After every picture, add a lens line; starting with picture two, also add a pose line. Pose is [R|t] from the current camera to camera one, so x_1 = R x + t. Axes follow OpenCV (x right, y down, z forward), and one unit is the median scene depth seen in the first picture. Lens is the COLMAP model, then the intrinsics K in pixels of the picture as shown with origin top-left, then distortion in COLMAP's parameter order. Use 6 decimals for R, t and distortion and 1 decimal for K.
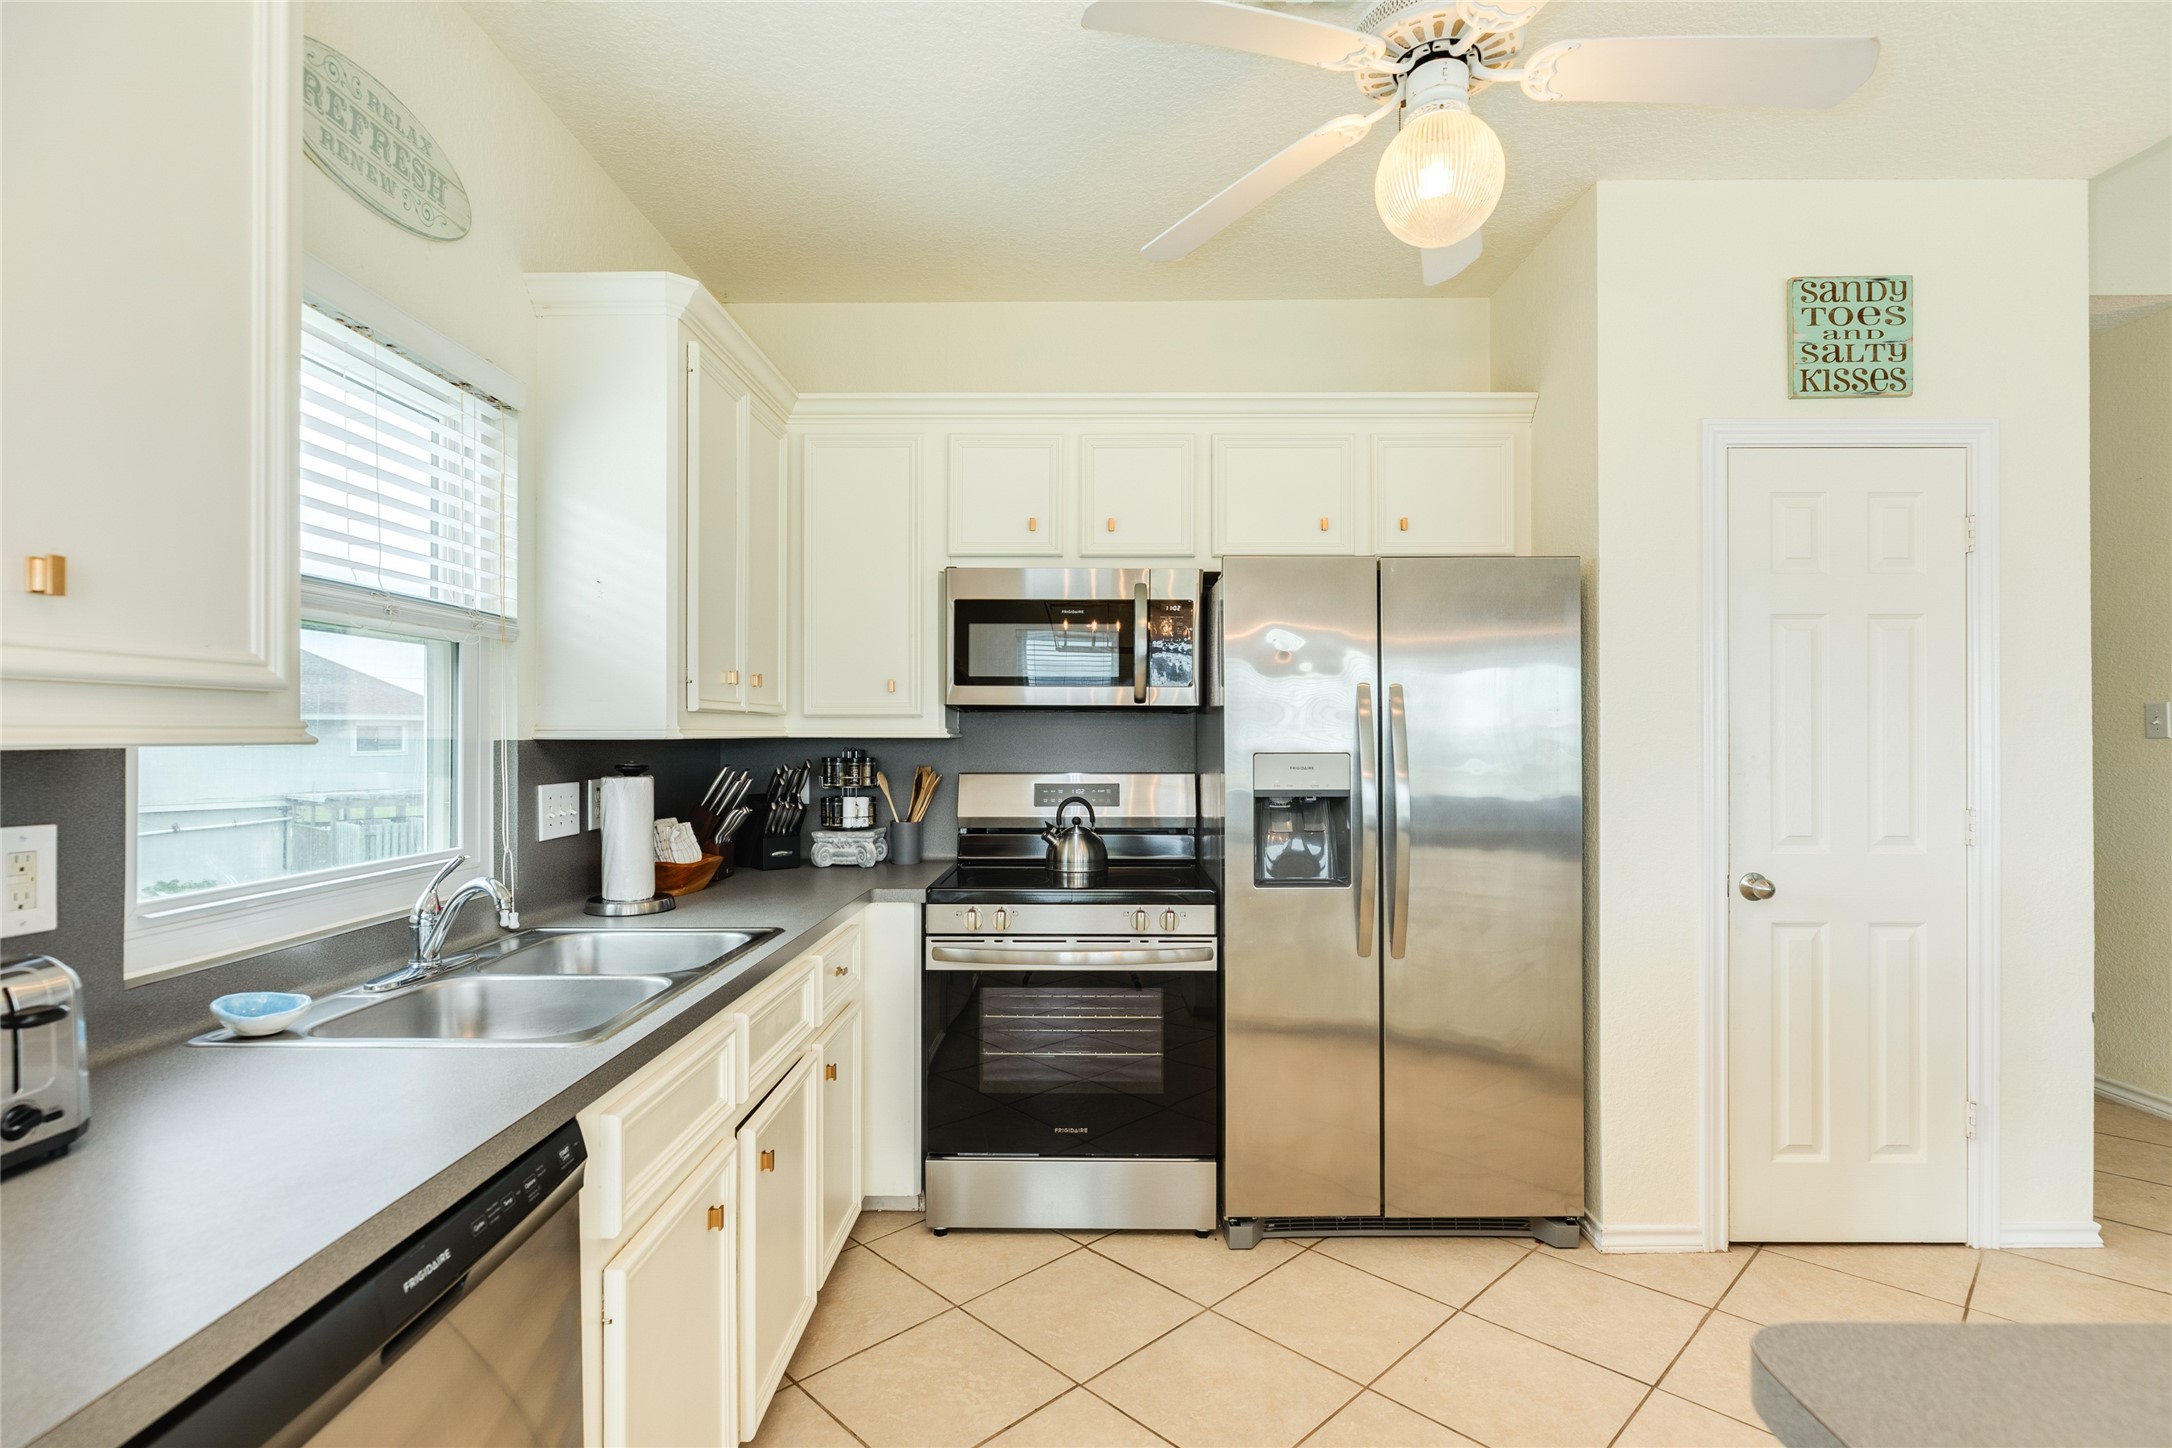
lens RADIAL K [[1038.0, 0, 1087.5], [0, 1038.0, 721.3], [0, 0, 1]] dist [0.006423, -0.001019]
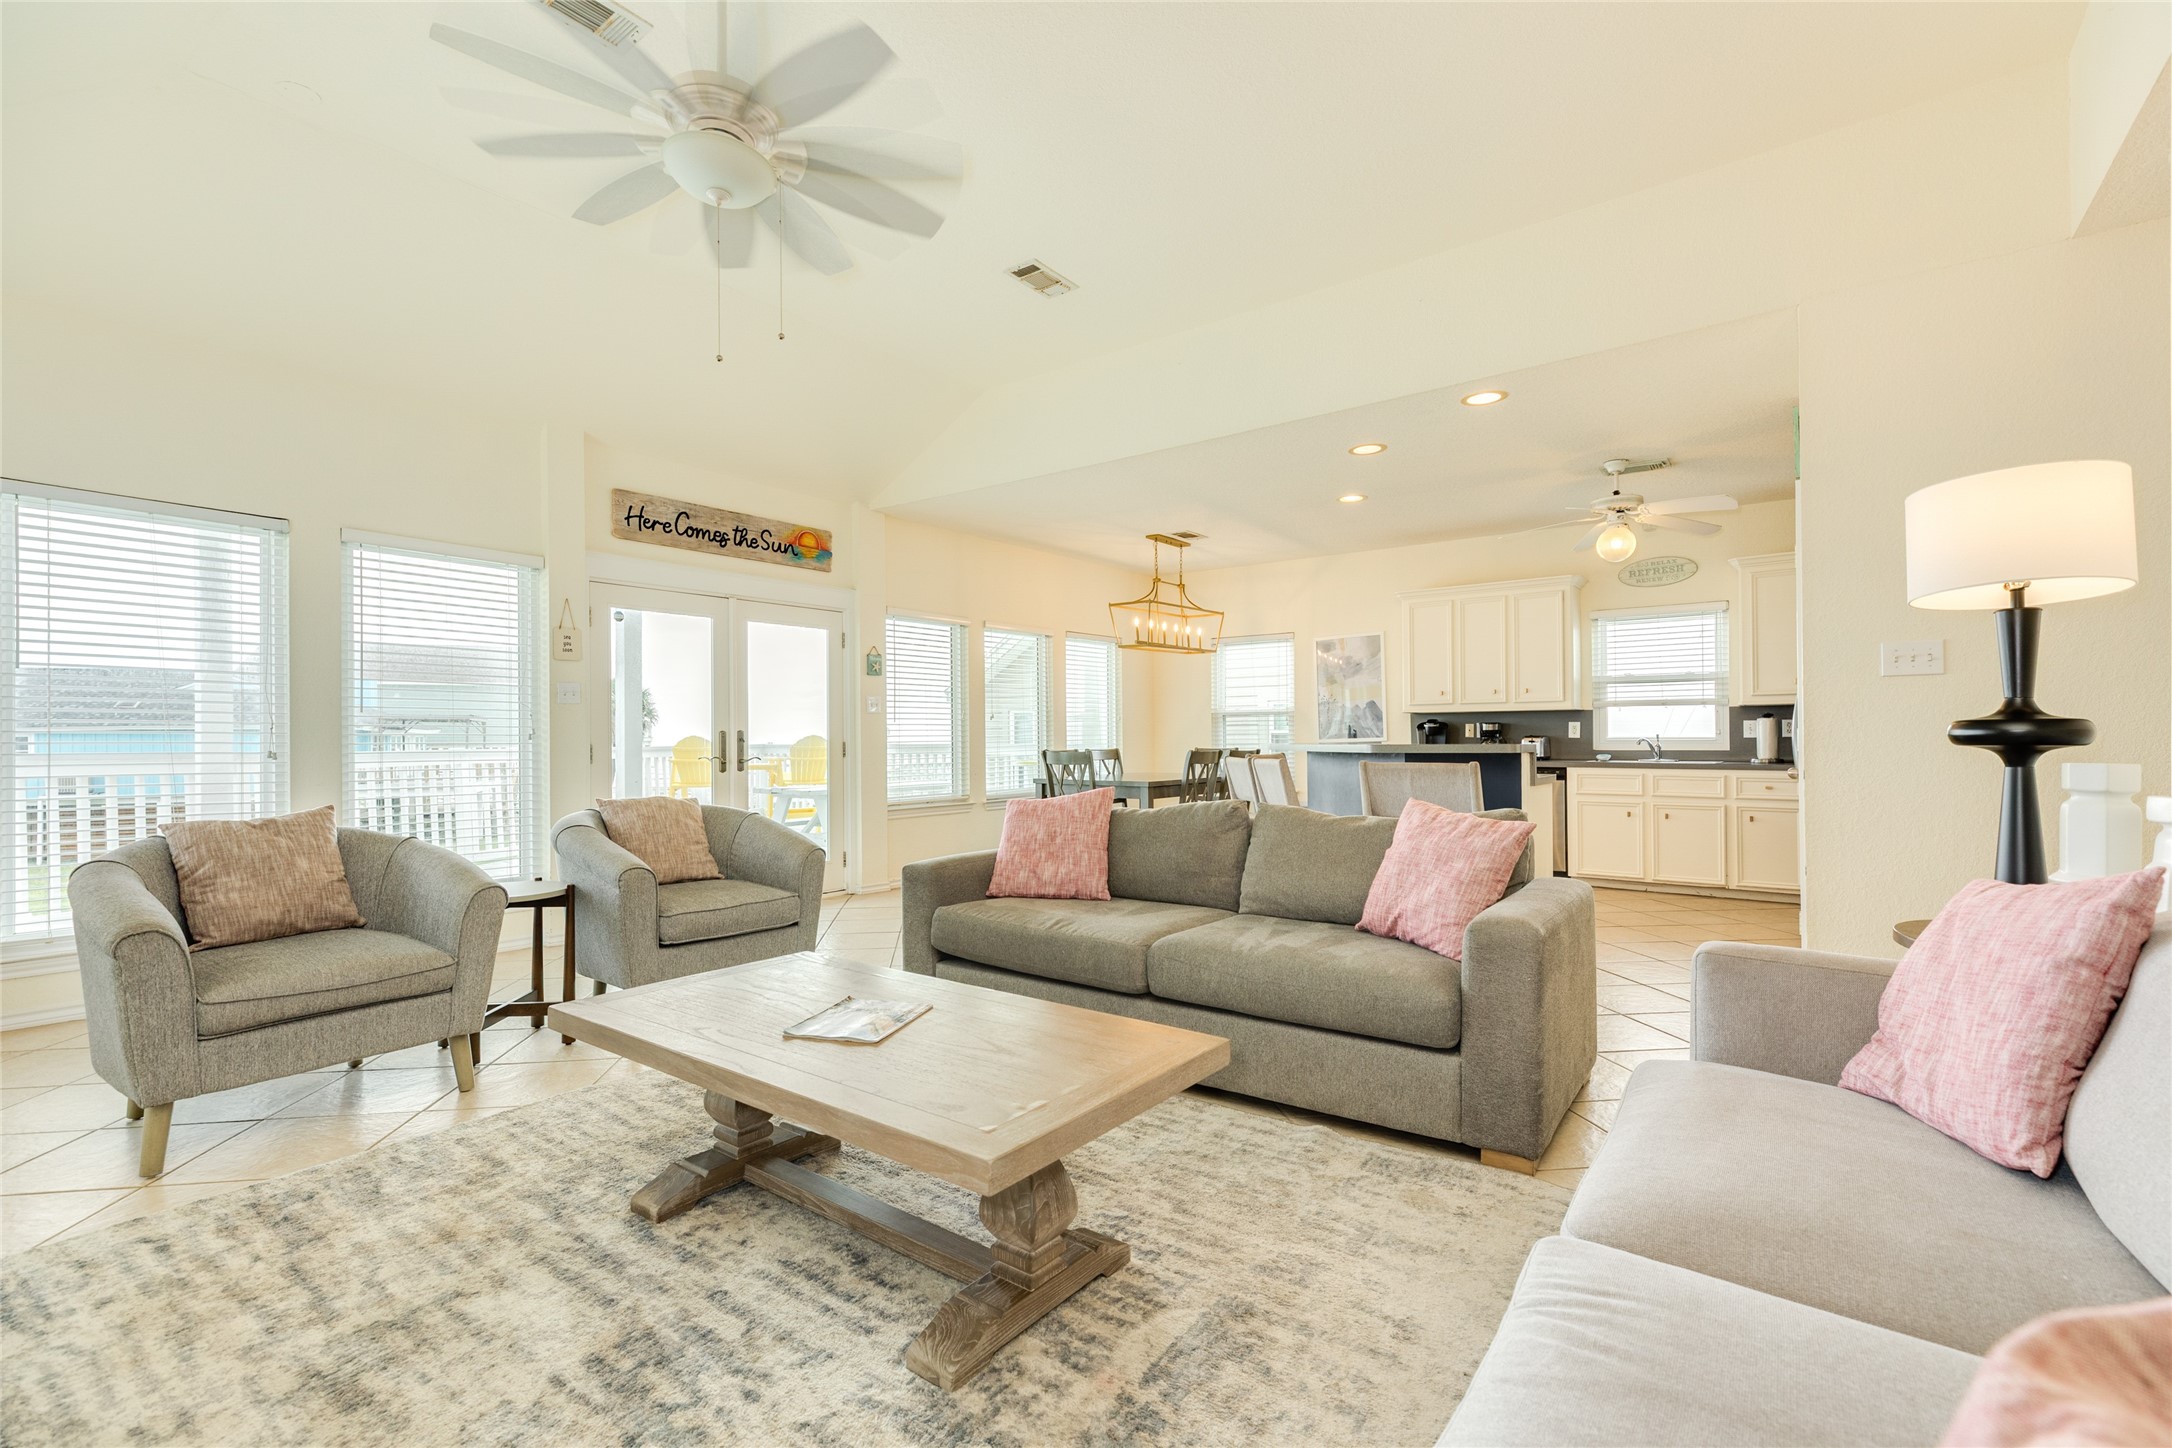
lens RADIAL K [[975.2, 0, 1078.8], [0, 975.2, 723.9], [0, 0, 1]] dist [0.003256, -0.001170]
pose [[-0.601630, -0.009736, -0.798716, 2.727280], [0.014976, 0.999612, -0.023465, 0.098337], [0.798635, -0.026079, -0.601251, 1.017441]]
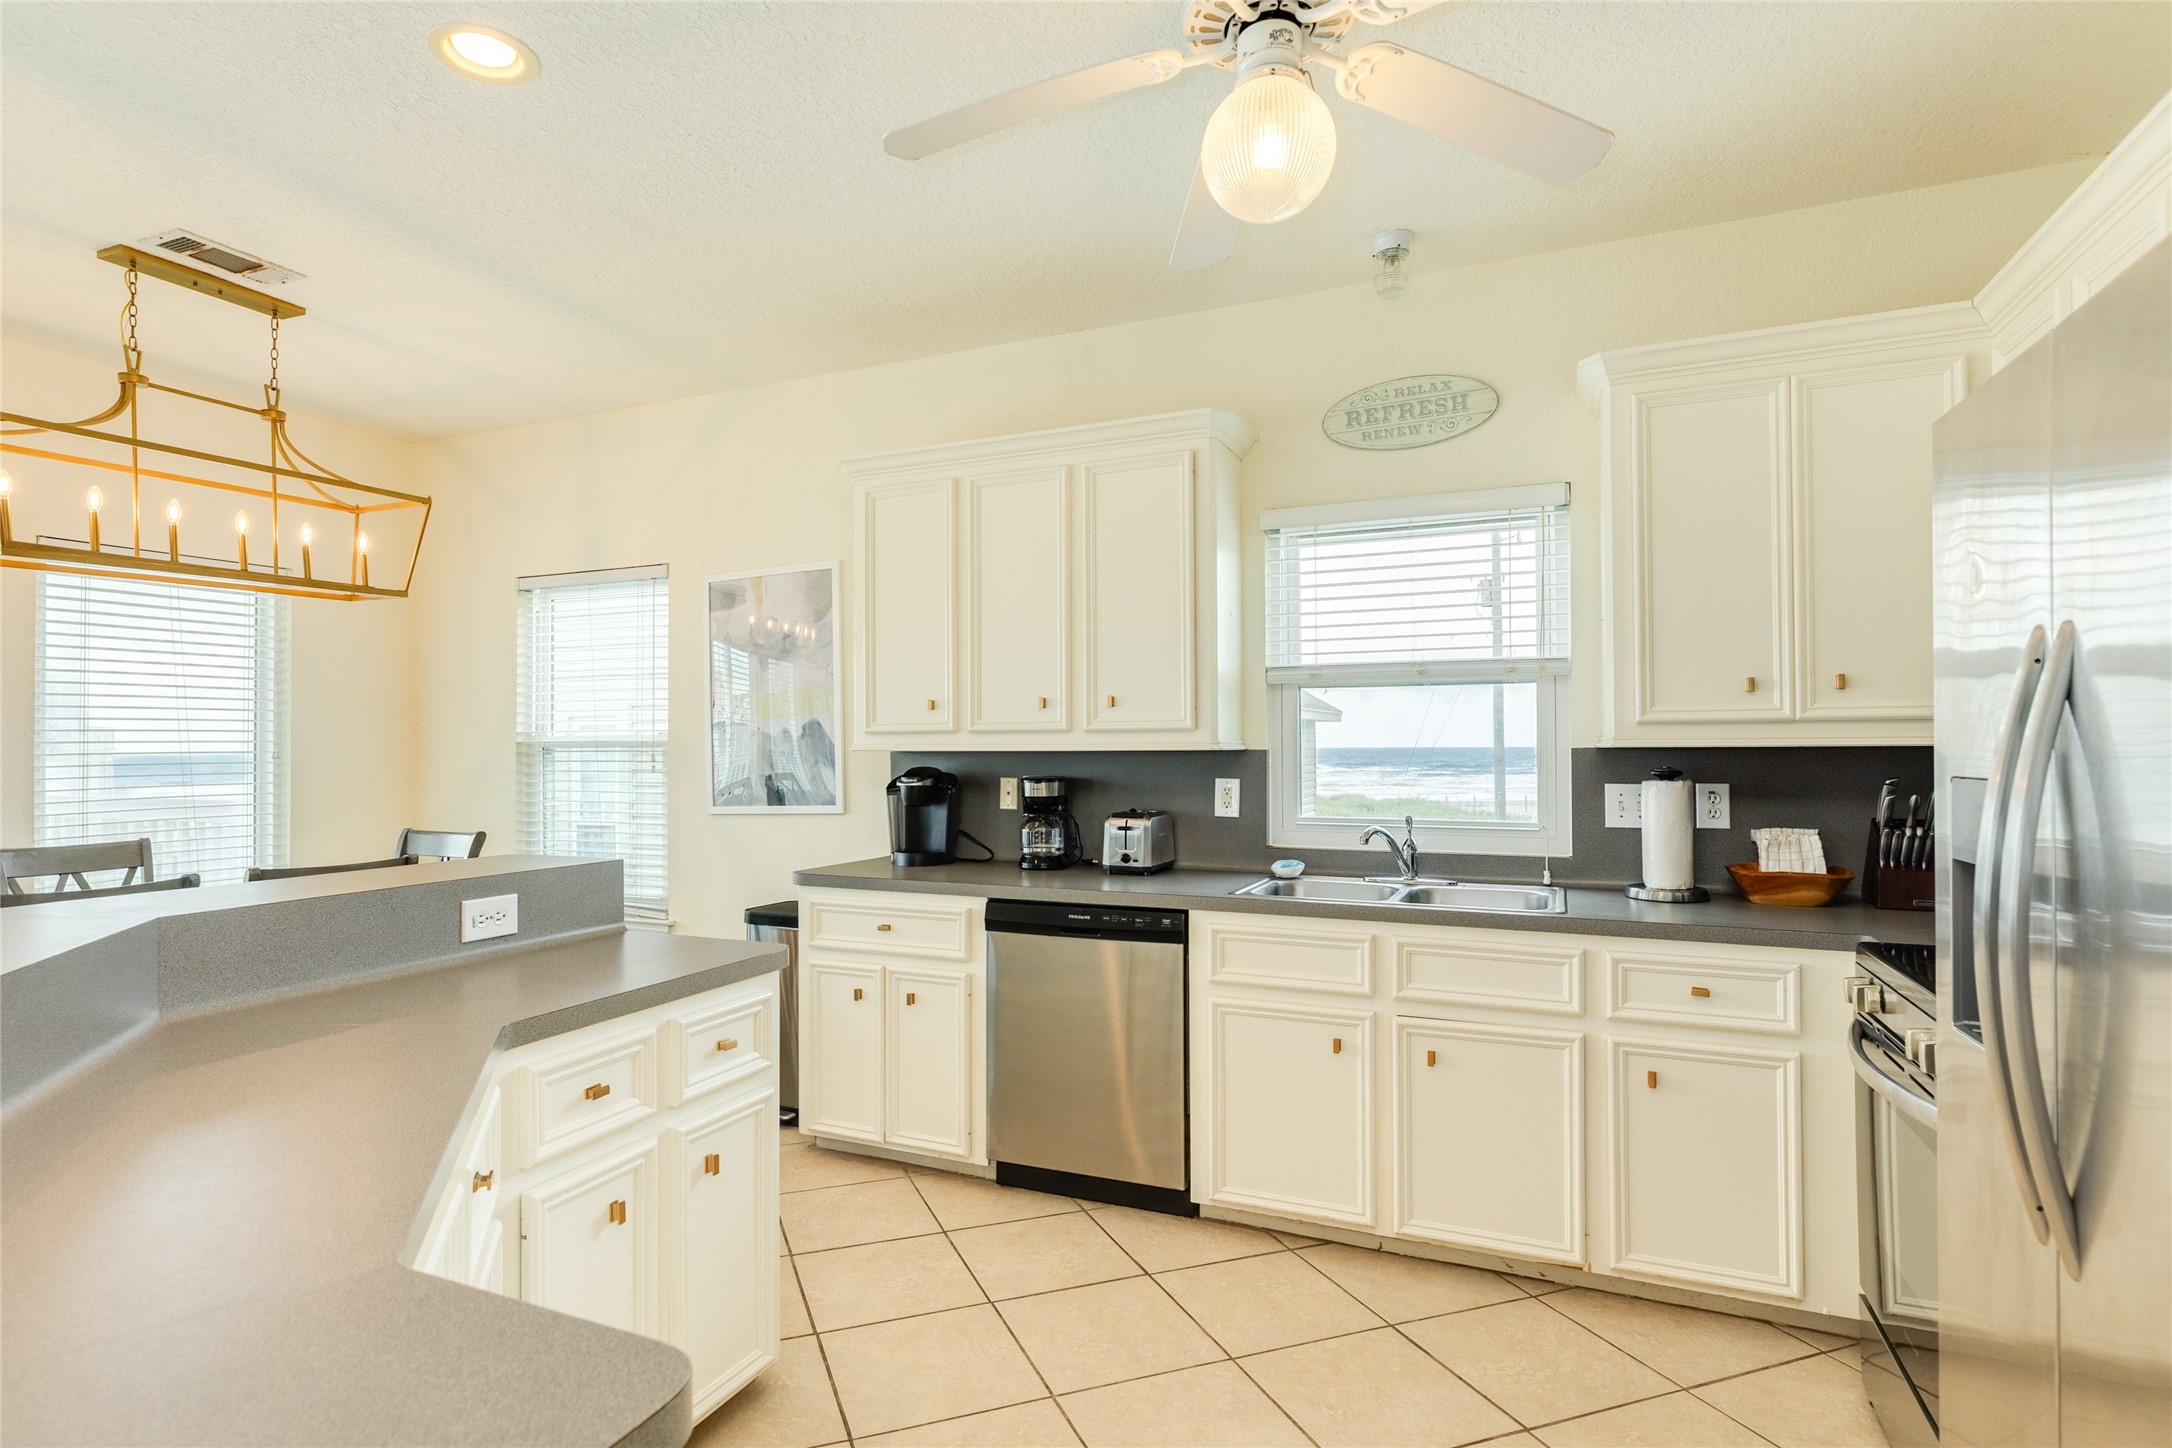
lens RADIAL K [[1100.0, 0, 1040.8], [0, 1100.0, 730.4], [0, 0, 1]] dist [-0.002033, 0.000500]
pose [[-0.415222, -0.011144, -0.909652, 0.856969], [0.015650, 0.999689, -0.019390, 0.010294], [0.909586, -0.022287, -0.414918, 0.805544]]
